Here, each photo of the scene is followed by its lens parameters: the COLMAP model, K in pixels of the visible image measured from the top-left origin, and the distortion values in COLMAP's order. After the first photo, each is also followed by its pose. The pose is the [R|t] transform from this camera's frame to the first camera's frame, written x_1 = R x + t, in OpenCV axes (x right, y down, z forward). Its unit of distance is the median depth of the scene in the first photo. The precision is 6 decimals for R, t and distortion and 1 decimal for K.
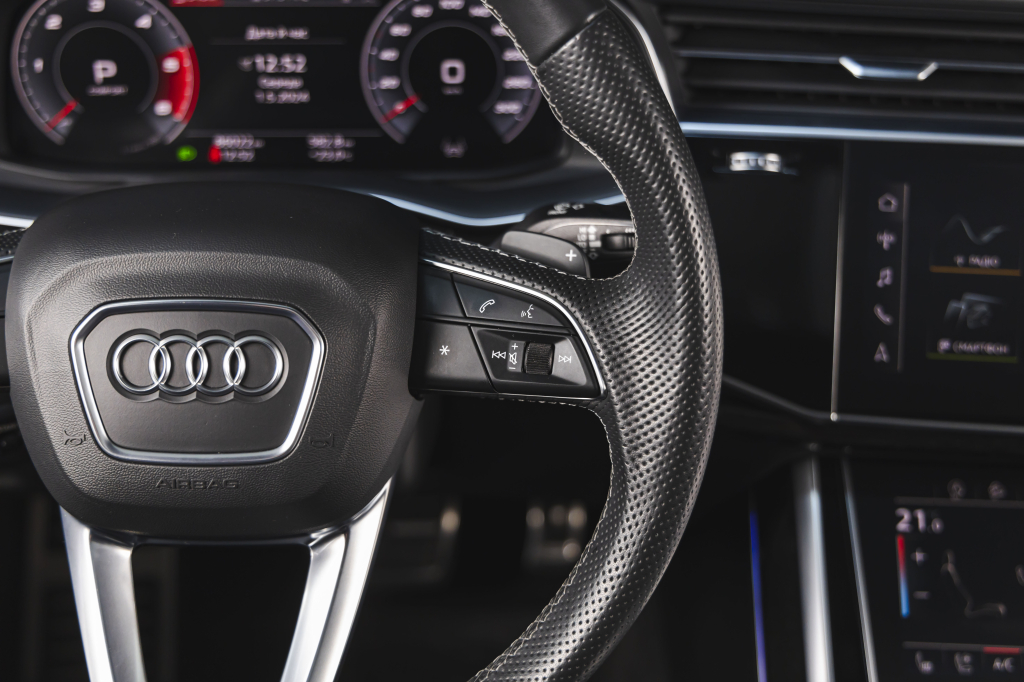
lens RADIAL K [[1411.1, 0, 512.0], [0, 1411.1, 341.0], [0, 0, 1]] dist [0.021491, -0.078028]
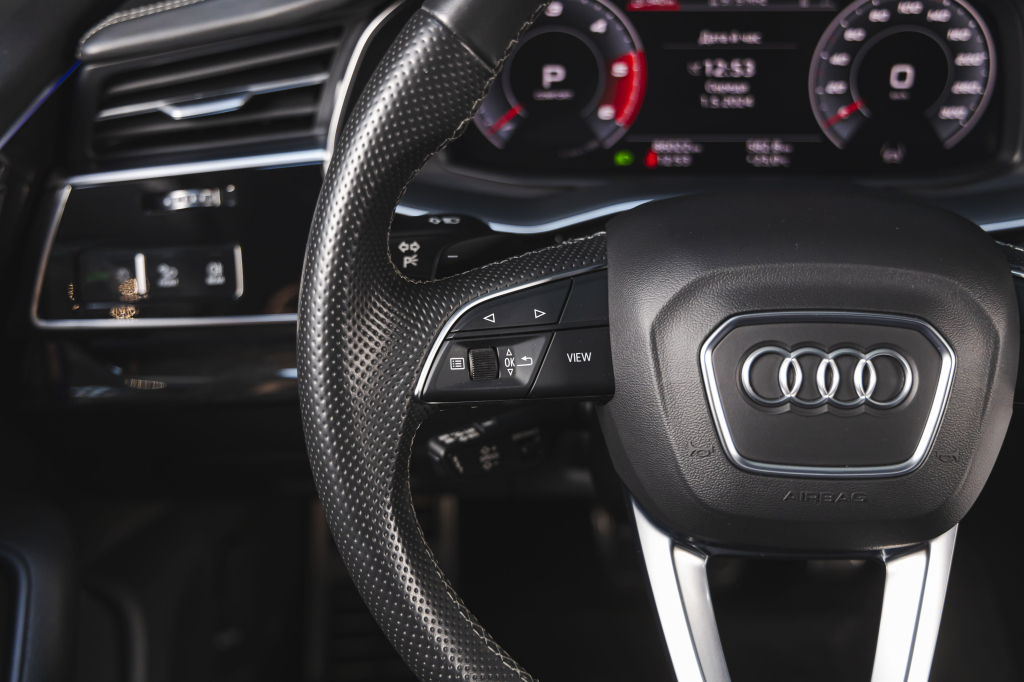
lens RADIAL K [[1411.1, 0, 512.0], [0, 1411.1, 341.0], [0, 0, 1]] dist [0.021491, -0.078028]
pose [[0.999352, 0.008538, -0.034968, -0.282970], [-0.008372, 0.999953, 0.004884, -0.008095], [0.035008, -0.004588, 0.999377, 0.000191]]
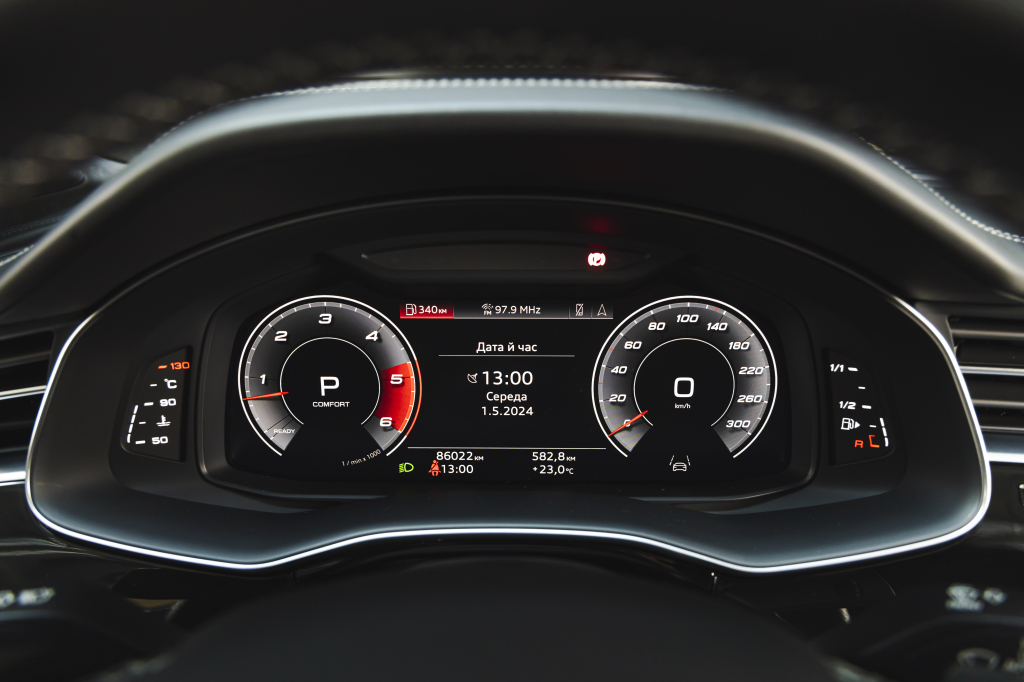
lens RADIAL K [[701.9, 0, 513.0], [0, 701.9, 330.6], [0, 0, 1]] dist [0.007989, -0.000592]
pose [[0.999408, 0.003001, -0.034261, -0.145185], [-0.010963, 0.972022, -0.234635, -0.115525], [0.032598, 0.234871, 0.971480, 0.526374]]
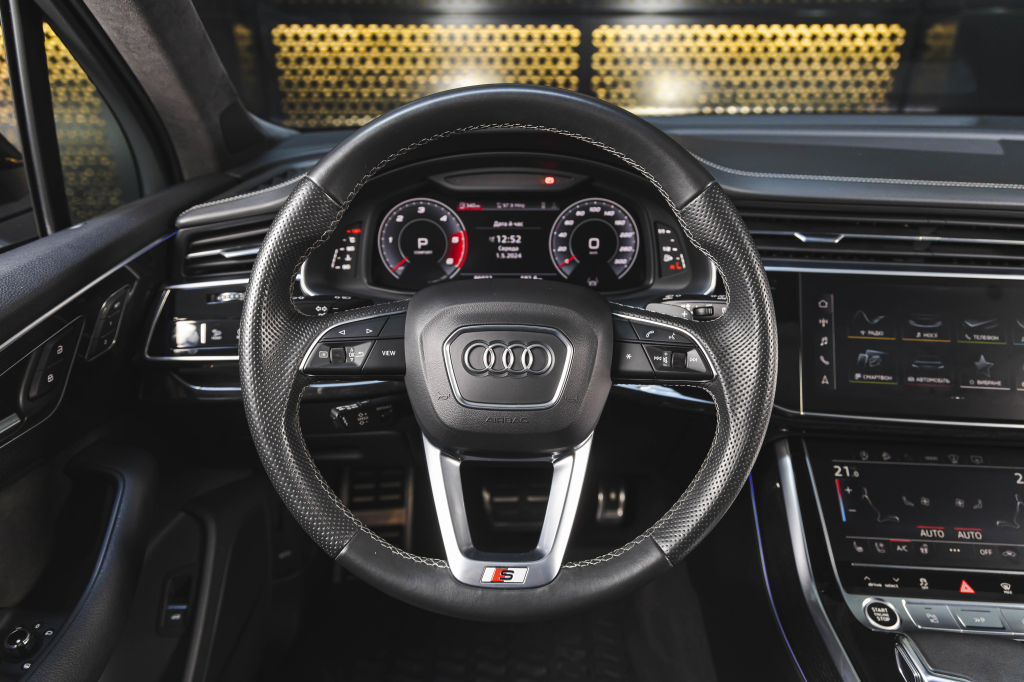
lens RADIAL K [[701.9, 0, 513.0], [0, 701.9, 330.6], [0, 0, 1]] dist [0.007989, -0.000592]
pose [[0.999551, 0.003485, -0.029746, -0.129064], [-0.007990, 0.988238, -0.152717, 0.087262], [0.028864, 0.152887, 0.987822, 0.027808]]
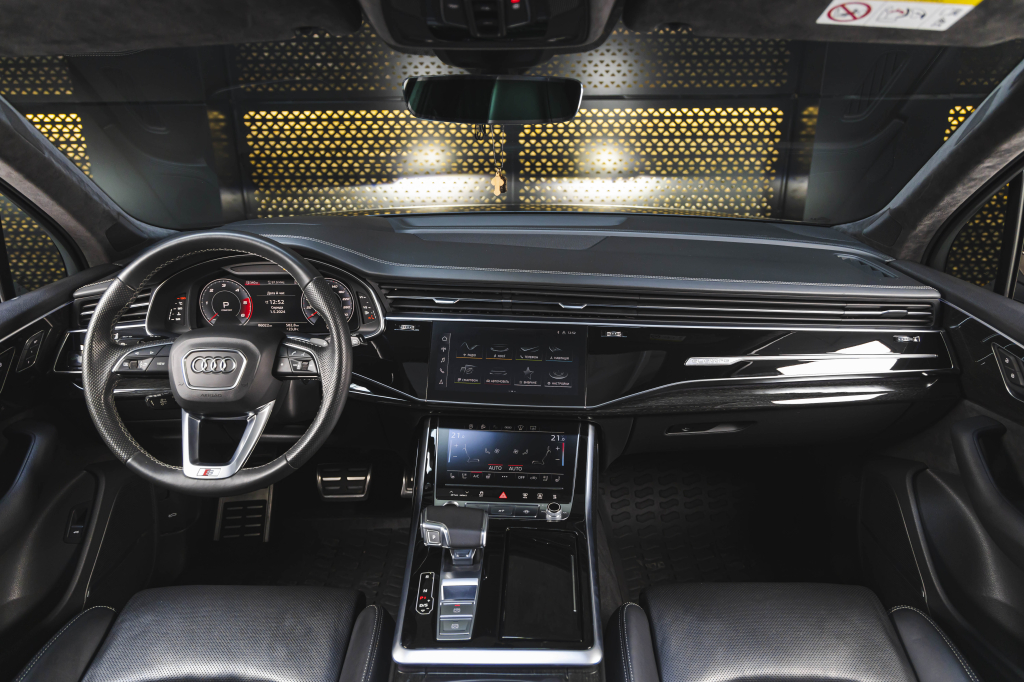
lens RADIAL K [[688.1, 0, 517.3], [0, 688.1, 341.4], [0, 0, 1]] dist [-0.003881, -0.002603]
pose [[0.999576, -0.005111, -0.028661, 0.466440], [-0.000756, 0.979580, -0.201056, 0.231556], [0.029103, 0.200992, 0.979160, -0.592586]]
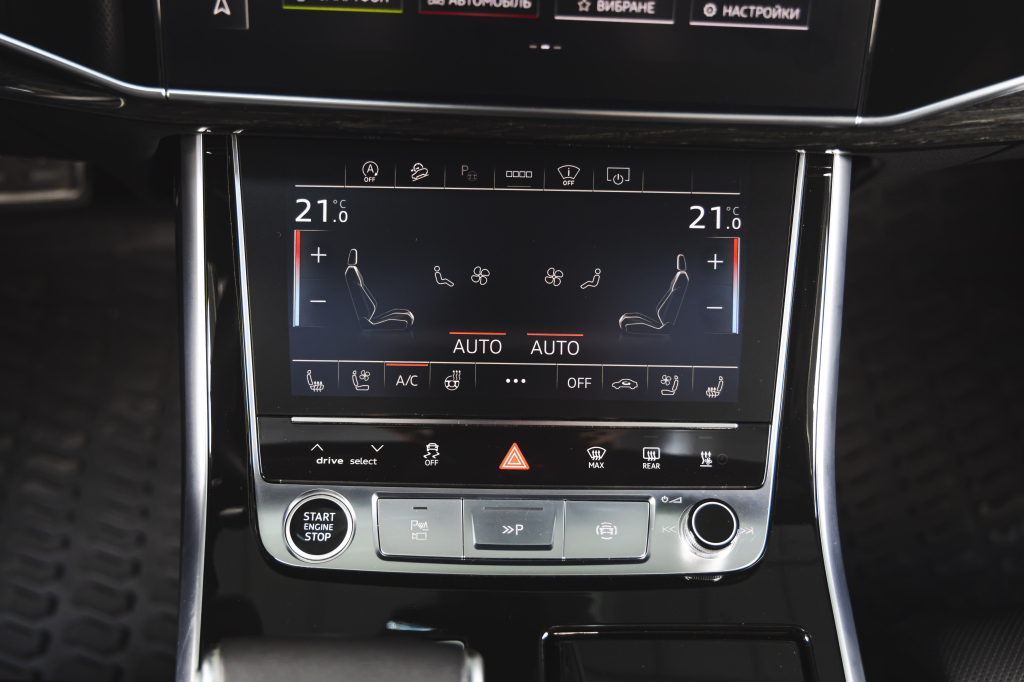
lens RADIAL K [[1047.1, 0, 512.0], [0, 1047.1, 341.0], [0, 0, 1]] dist [-0.013240, -0.001653]
pose [[0.998793, -0.026612, 0.041272, 0.367126], [0.008855, 0.924258, 0.381665, -0.034205], [-0.048303, -0.380839, 0.923379, 0.397293]]
